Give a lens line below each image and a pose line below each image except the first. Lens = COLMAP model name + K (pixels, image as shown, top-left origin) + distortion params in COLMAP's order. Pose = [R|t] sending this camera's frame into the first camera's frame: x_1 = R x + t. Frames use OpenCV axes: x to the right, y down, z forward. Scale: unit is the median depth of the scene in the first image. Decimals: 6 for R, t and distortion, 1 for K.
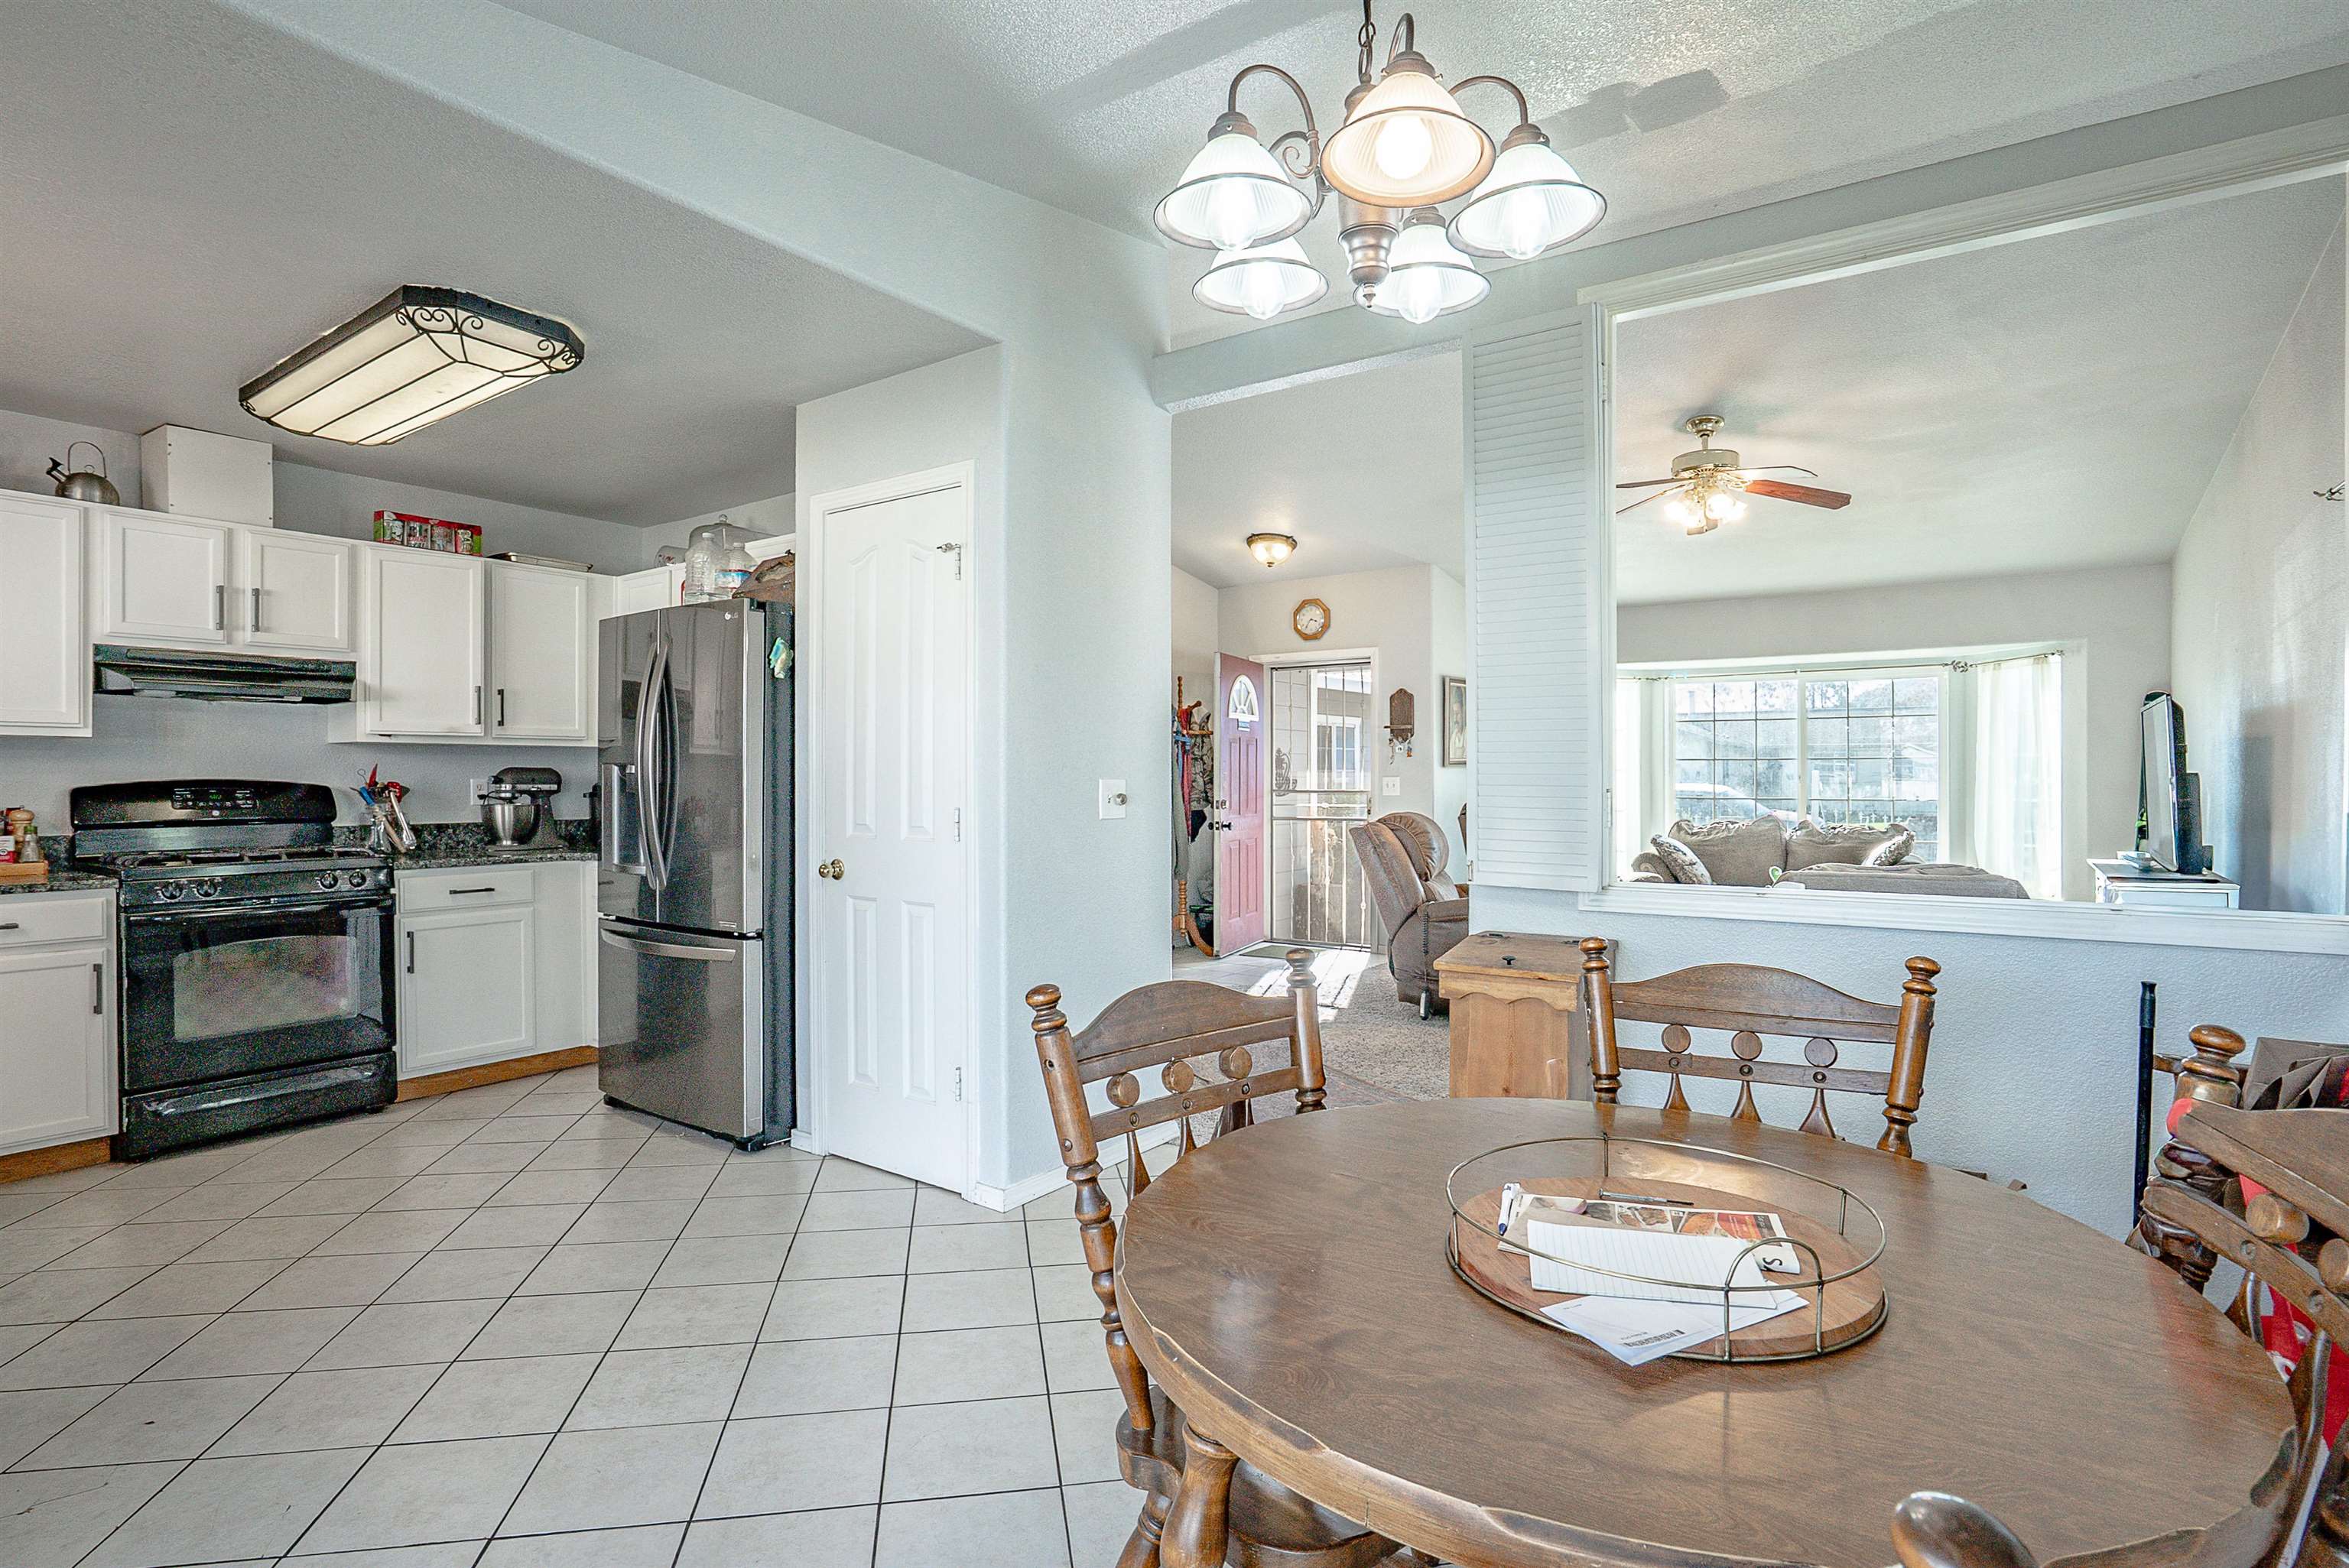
lens RADIAL K [[1145.4, 0, 1175.4], [0, 1145.4, 777.6], [0, 0, 1]] dist [-0.062436, 0.030028]
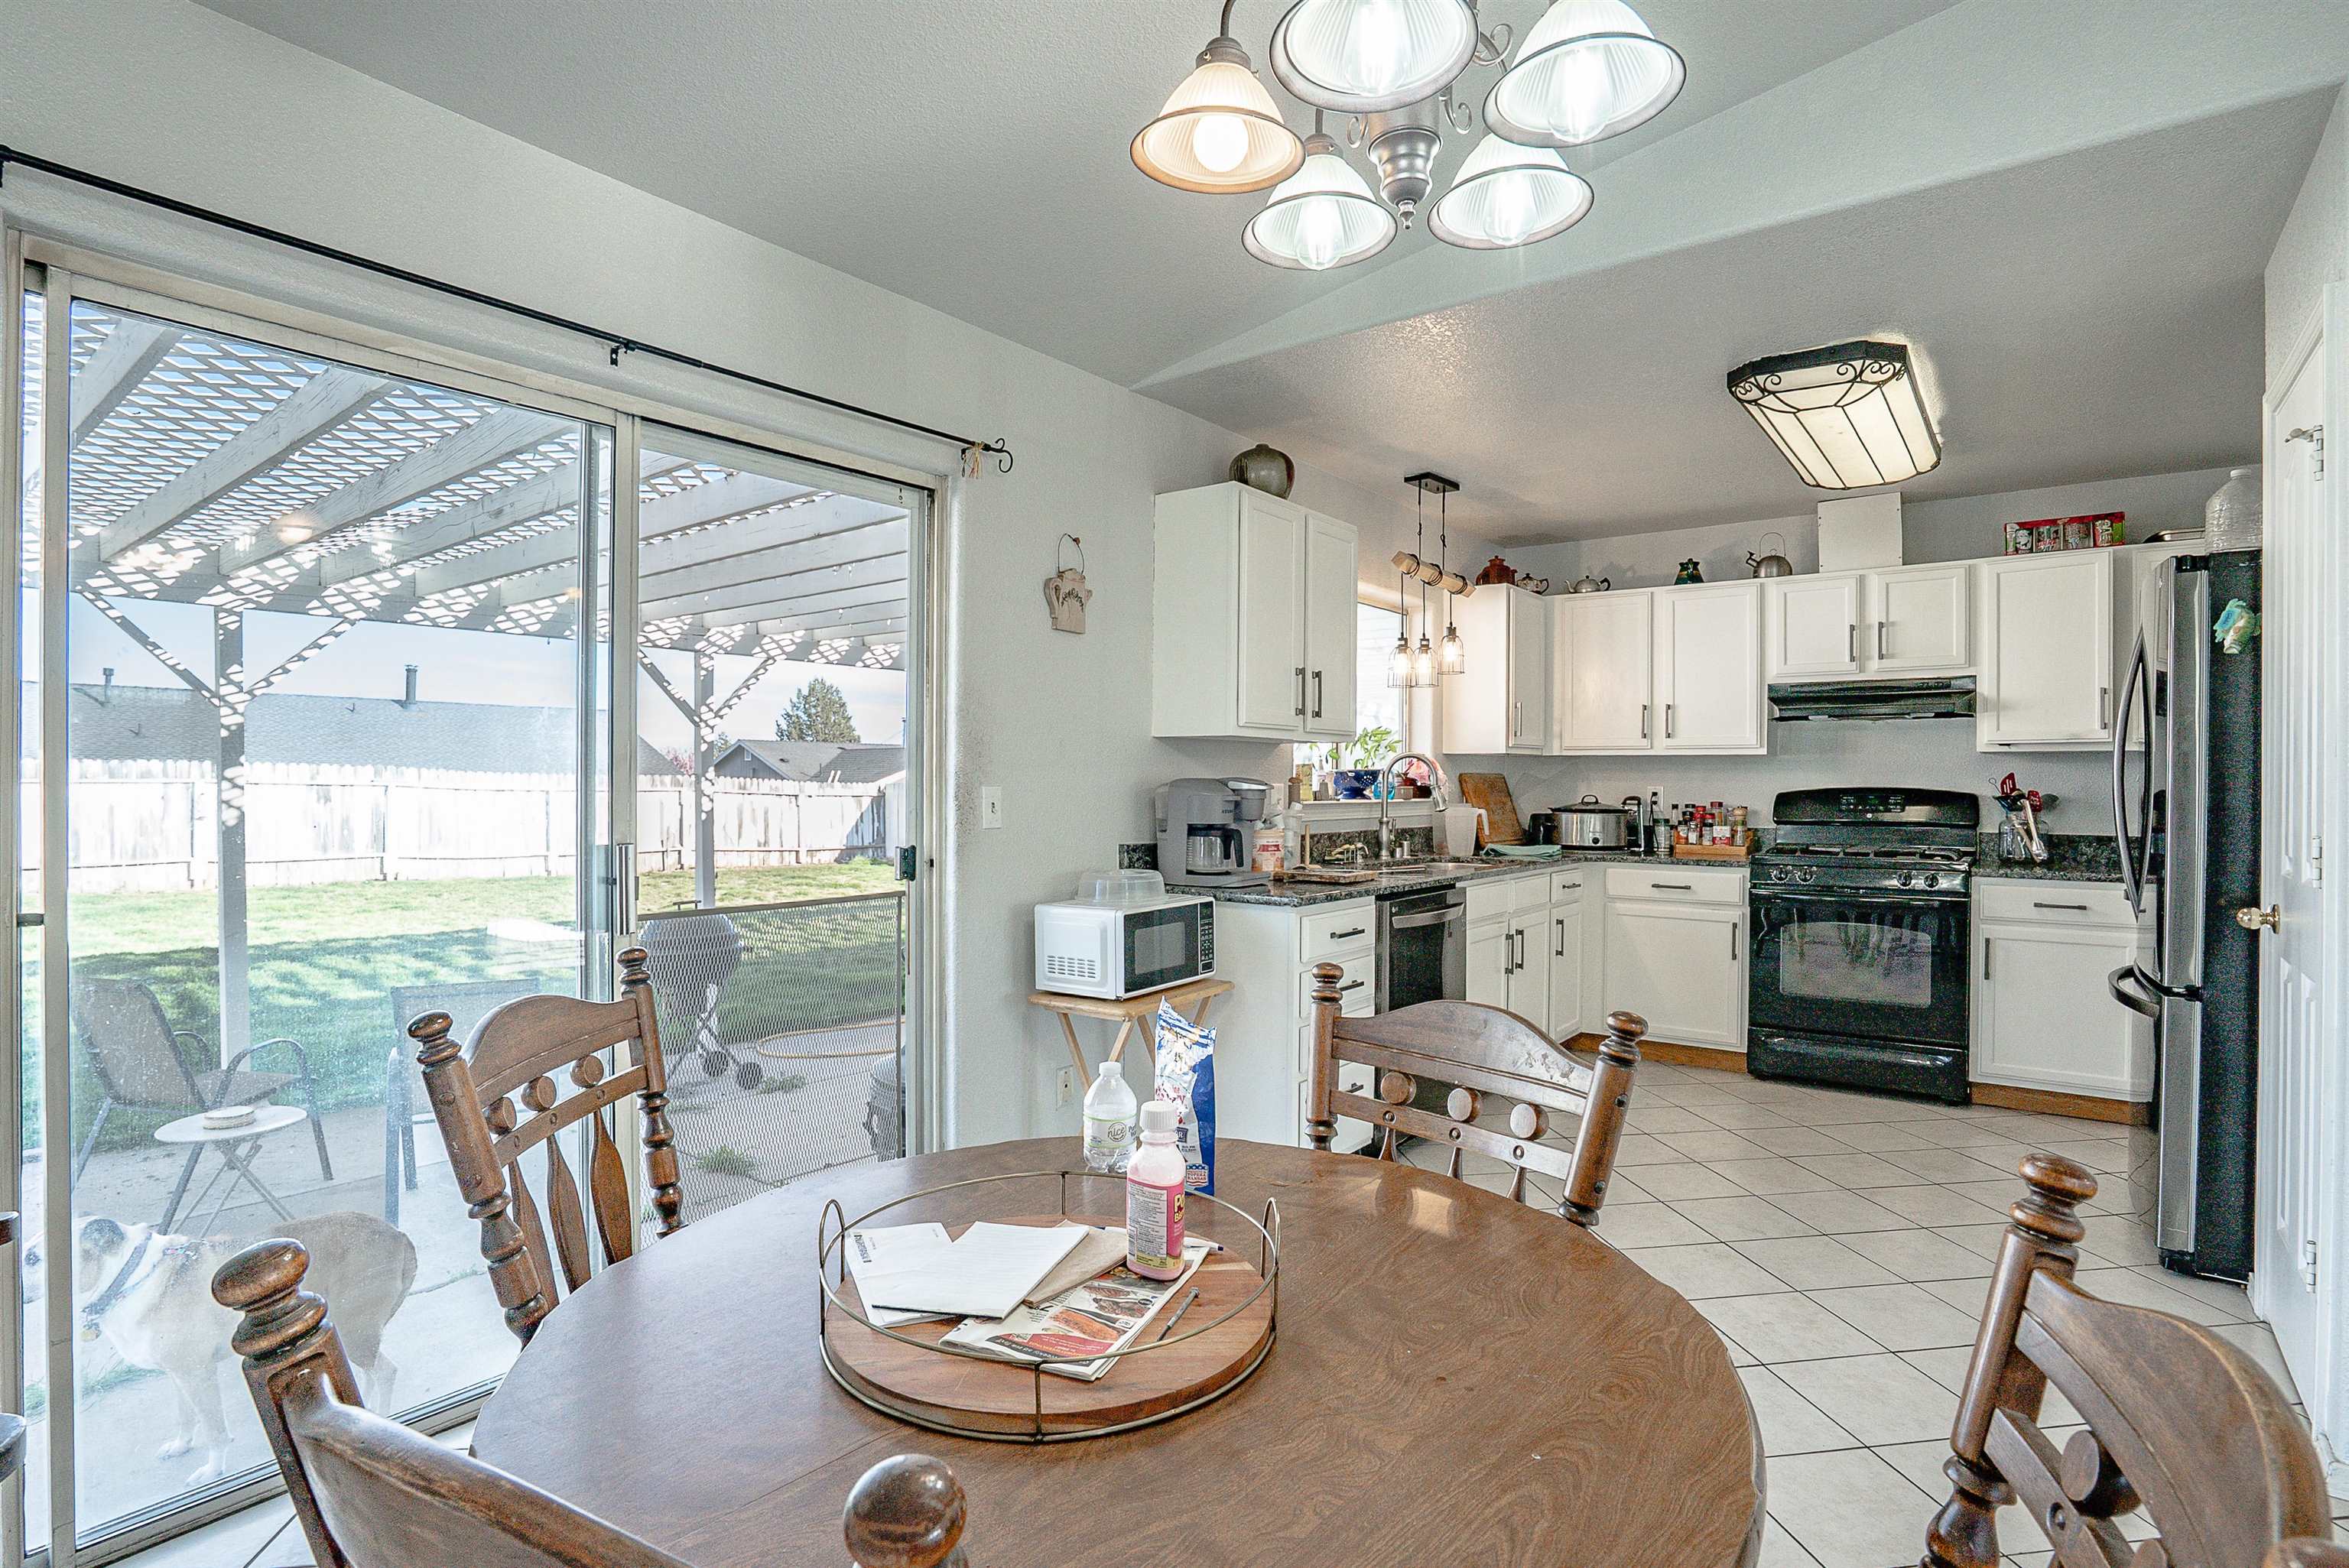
lens RADIAL K [[1145.4, 0, 1175.4], [0, 1145.4, 777.6], [0, 0, 1]] dist [-0.062436, 0.030028]
pose [[-0.034262, -0.003499, -0.999407, 0.363494], [-0.005716, 0.999978, -0.003305, -0.000295], [0.999397, 0.005599, -0.034281, 0.307250]]
